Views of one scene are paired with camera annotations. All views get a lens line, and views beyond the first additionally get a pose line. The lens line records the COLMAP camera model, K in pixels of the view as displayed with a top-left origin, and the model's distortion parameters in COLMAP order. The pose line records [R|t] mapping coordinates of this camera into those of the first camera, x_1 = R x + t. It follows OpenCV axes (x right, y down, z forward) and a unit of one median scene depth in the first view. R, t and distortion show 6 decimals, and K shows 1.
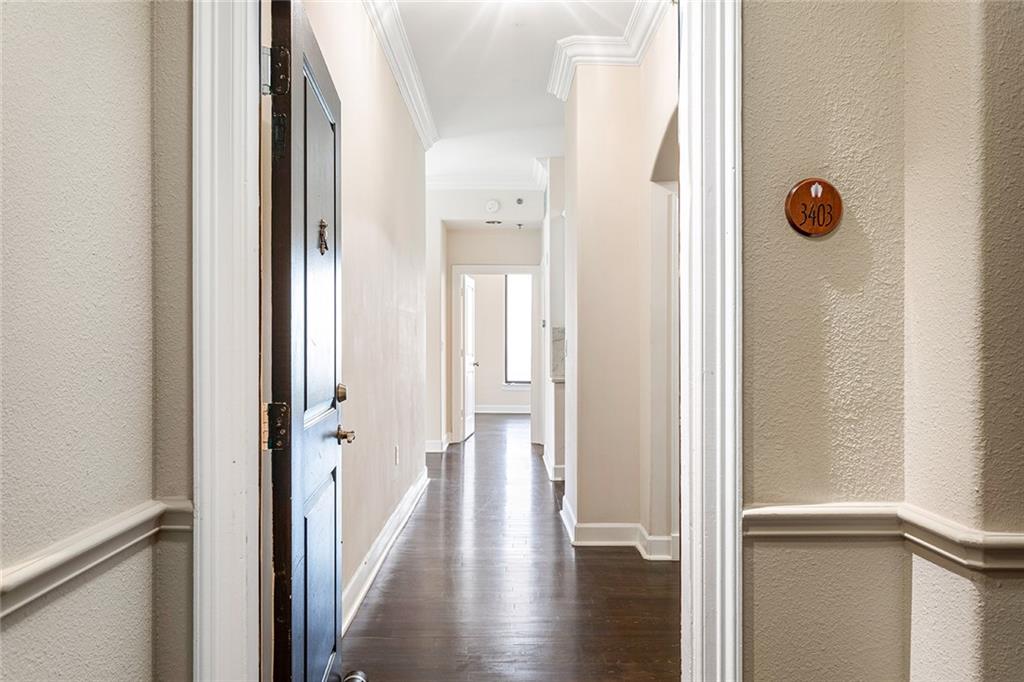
lens RADIAL K [[818.1, 0, 515.6], [0, 818.1, 339.6], [0, 0, 1]] dist [0.010669, 0.000443]
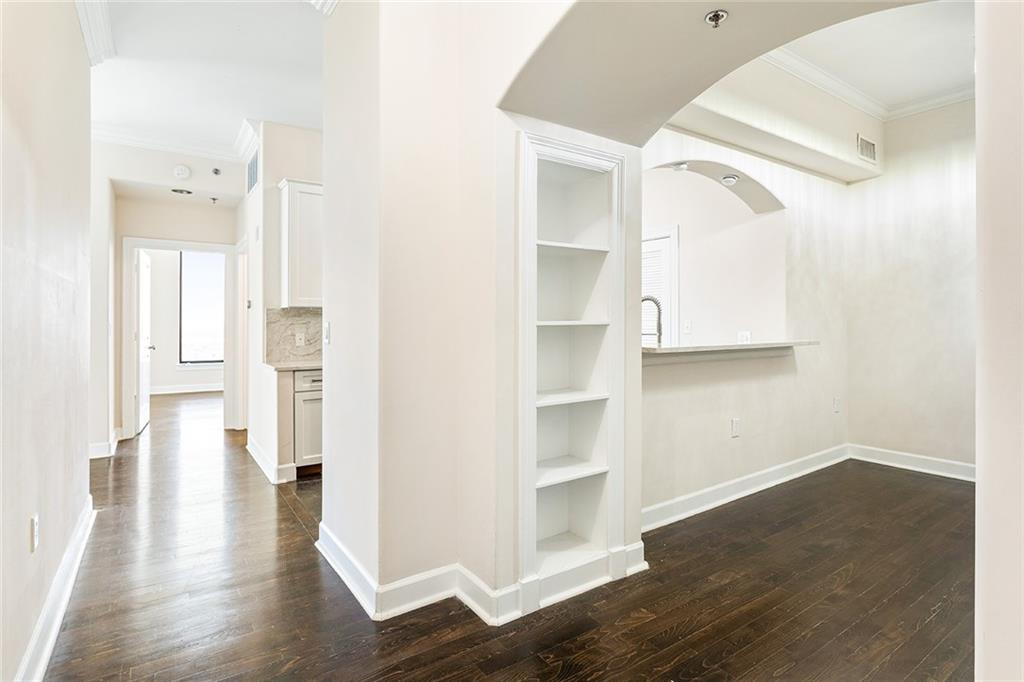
lens RADIAL K [[535.7, 0, 527.8], [0, 535.7, 320.9], [0, 0, 1]] dist [-0.012178, 0.001990]
pose [[0.826820, 0.003063, 0.562458, -0.044205], [-0.002538, 0.999995, -0.001715, -0.000701], [-0.562461, -0.000009, 0.826824, 0.319825]]
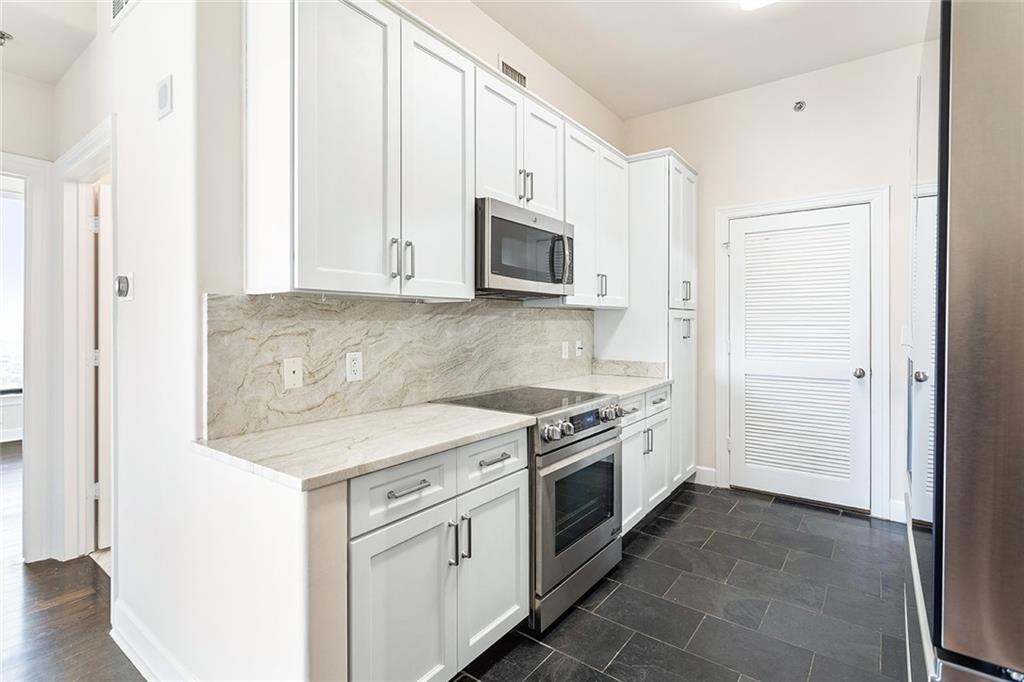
lens RADIAL K [[490.7, 0, 518.0], [0, 490.7, 323.7], [0, 0, 1]] dist [0.003860, 0.000280]
pose [[0.608002, 0.002997, 0.793929, -0.034074], [-0.001808, 0.999996, -0.002391, -0.002278], [-0.793933, 0.000018, 0.608005, 0.715281]]
